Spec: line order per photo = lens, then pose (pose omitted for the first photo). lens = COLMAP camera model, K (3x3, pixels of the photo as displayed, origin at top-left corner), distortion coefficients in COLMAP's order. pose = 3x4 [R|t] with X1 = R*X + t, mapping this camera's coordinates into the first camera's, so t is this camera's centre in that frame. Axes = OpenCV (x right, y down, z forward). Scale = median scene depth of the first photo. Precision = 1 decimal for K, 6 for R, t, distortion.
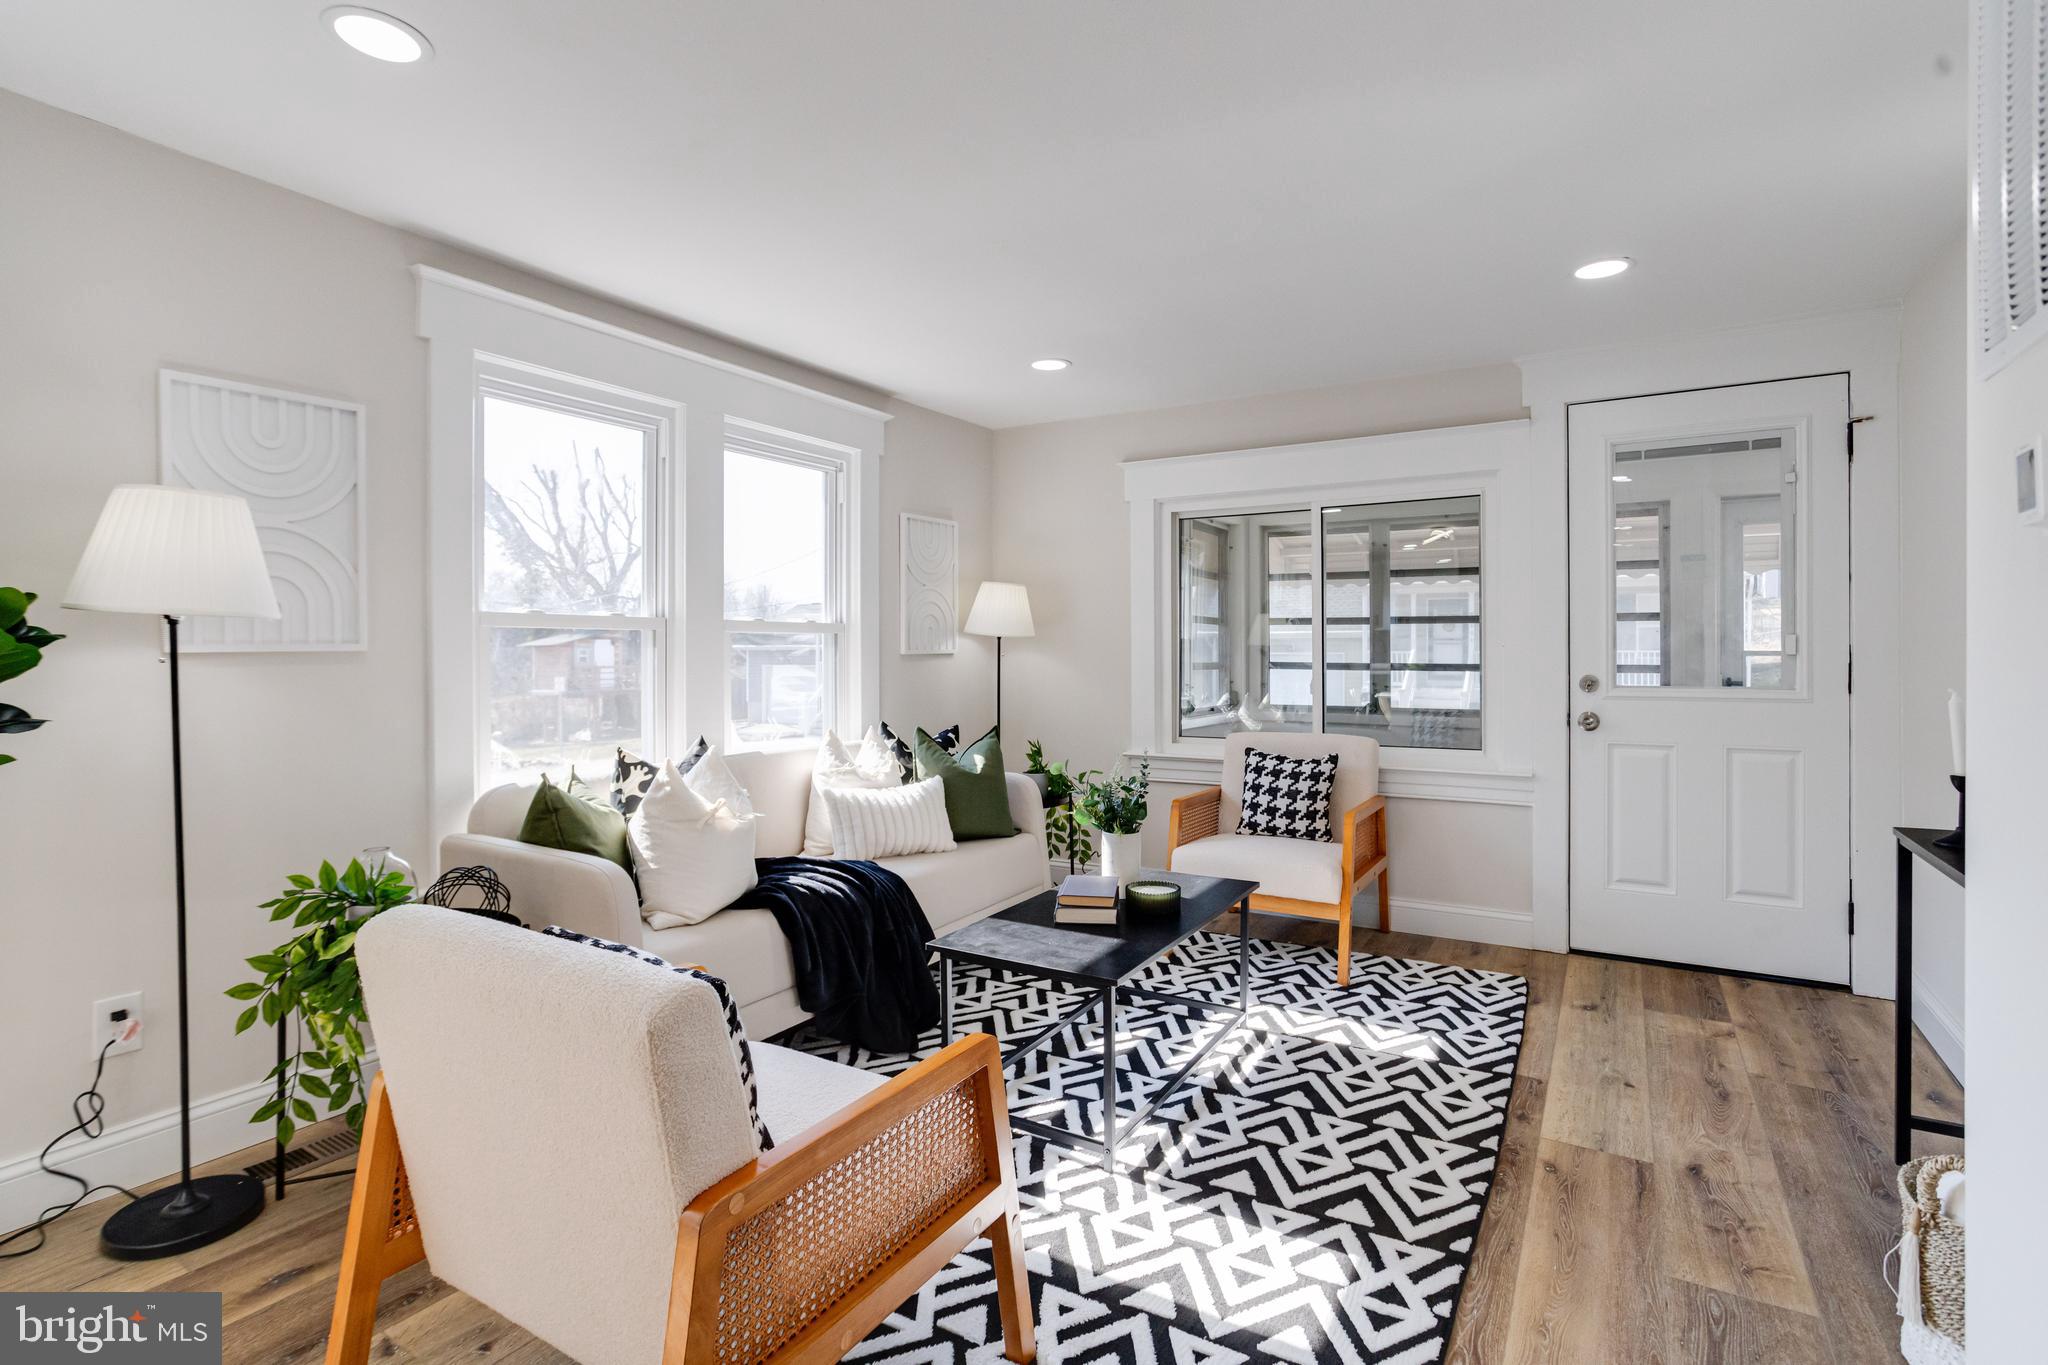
lens RADIAL K [[1030.9, 0, 982.9], [0, 1030.9, 644.8], [0, 0, 1]] dist [-0.019288, 0.013394]
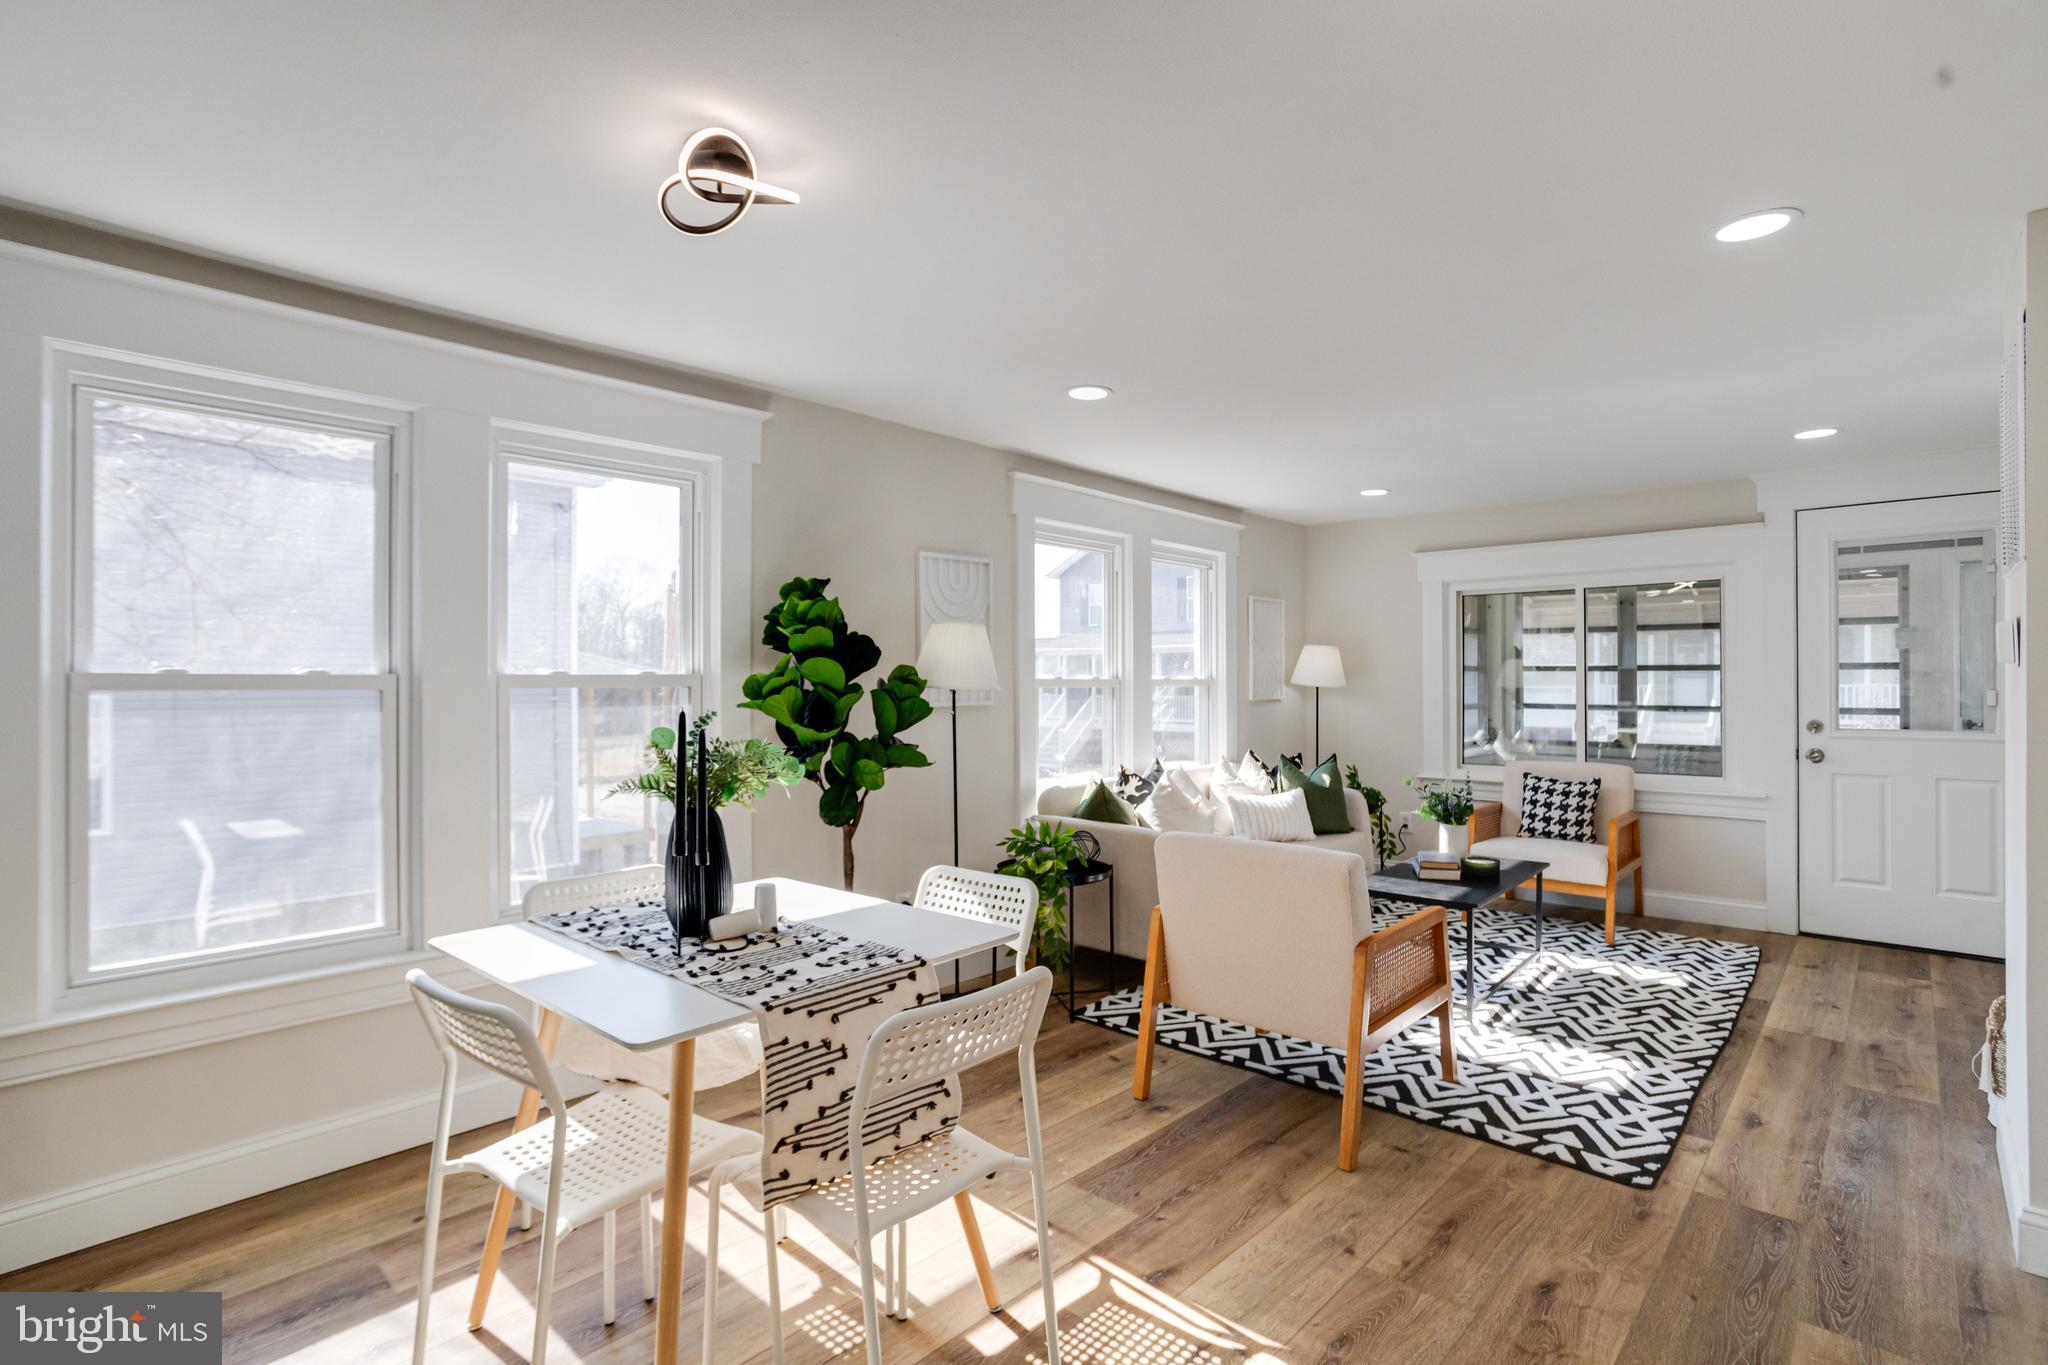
lens RADIAL K [[1030.9, 0, 972.1], [0, 1030.9, 675.9], [0, 0, 1]] dist [-0.019288, 0.013394]
pose [[0.982818, -0.002305, -0.184565, -0.225180], [0.002668, 0.999995, 0.001715, -0.032159], [0.184560, -0.002178, 0.982819, -0.486690]]
